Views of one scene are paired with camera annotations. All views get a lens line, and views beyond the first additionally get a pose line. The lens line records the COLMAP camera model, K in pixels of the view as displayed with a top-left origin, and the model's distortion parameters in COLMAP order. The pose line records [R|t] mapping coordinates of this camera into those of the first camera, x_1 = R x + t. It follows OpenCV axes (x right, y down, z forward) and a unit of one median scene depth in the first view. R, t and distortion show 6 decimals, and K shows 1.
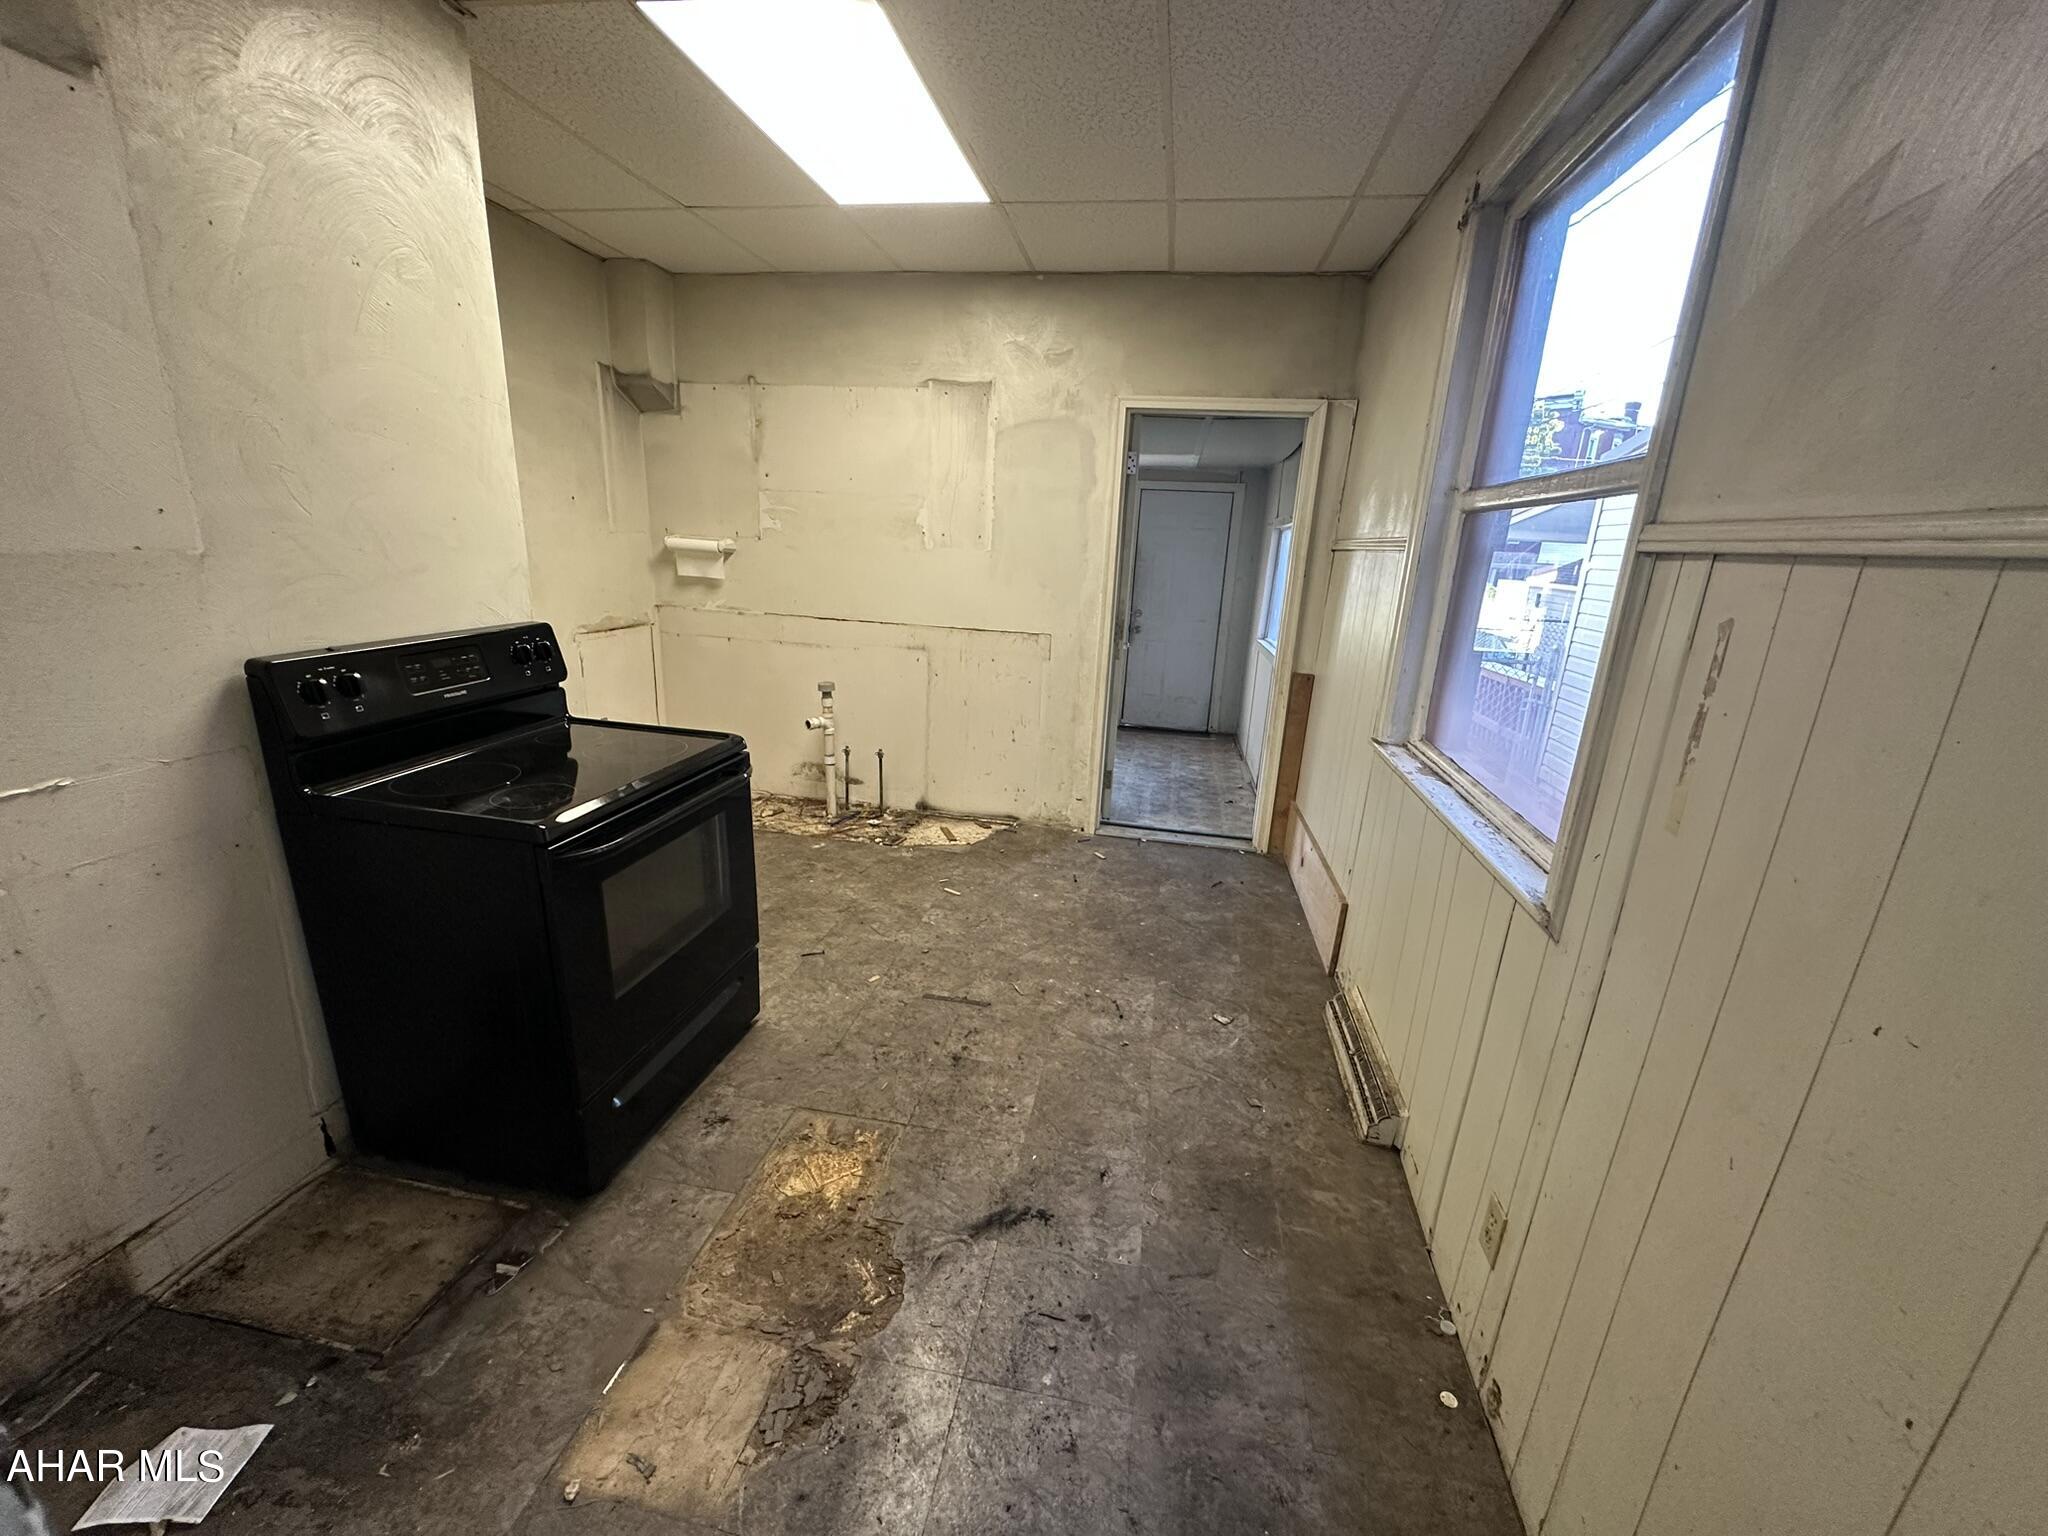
lens RADIAL K [[819.1, 0, 1024.0], [0, 819.1, 768.0], [0, 0, 1]] dist [-0.000356, -0.000221]
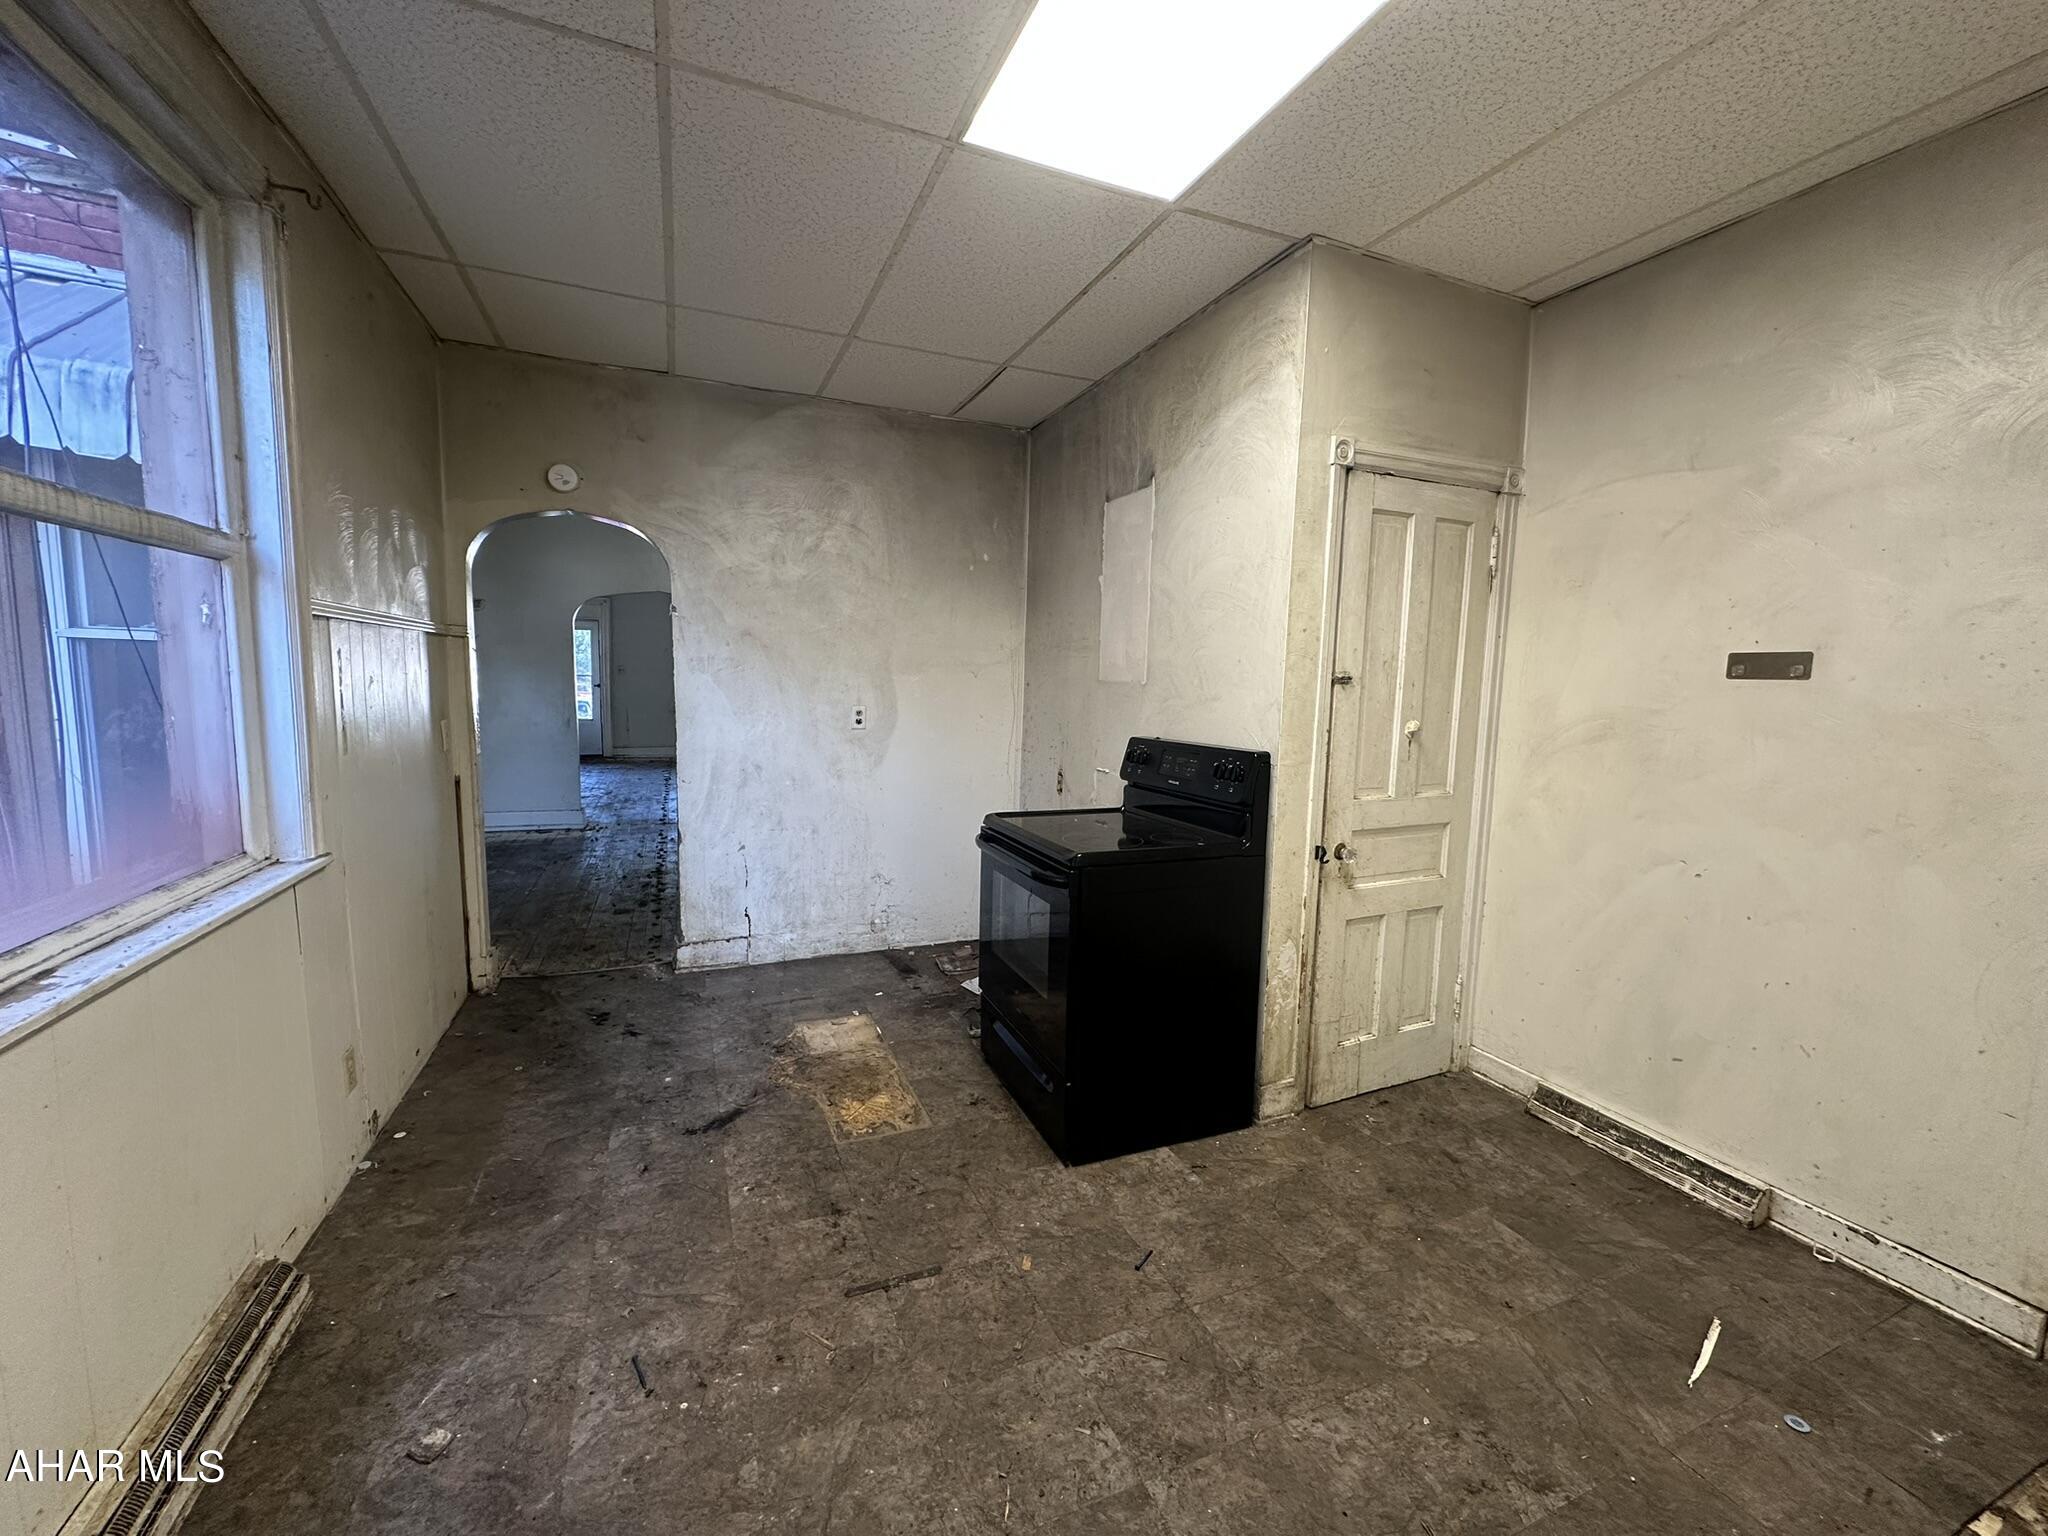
lens RADIAL K [[819.1, 0, 1024.0], [0, 819.1, 768.0], [0, 0, 1]] dist [-0.000356, -0.000221]
pose [[-0.832877, -0.005463, -0.553431, 0.247797], [-0.210427, 0.927983, 0.307519, -0.415890], [0.511895, 0.372583, -0.774045, 1.654080]]
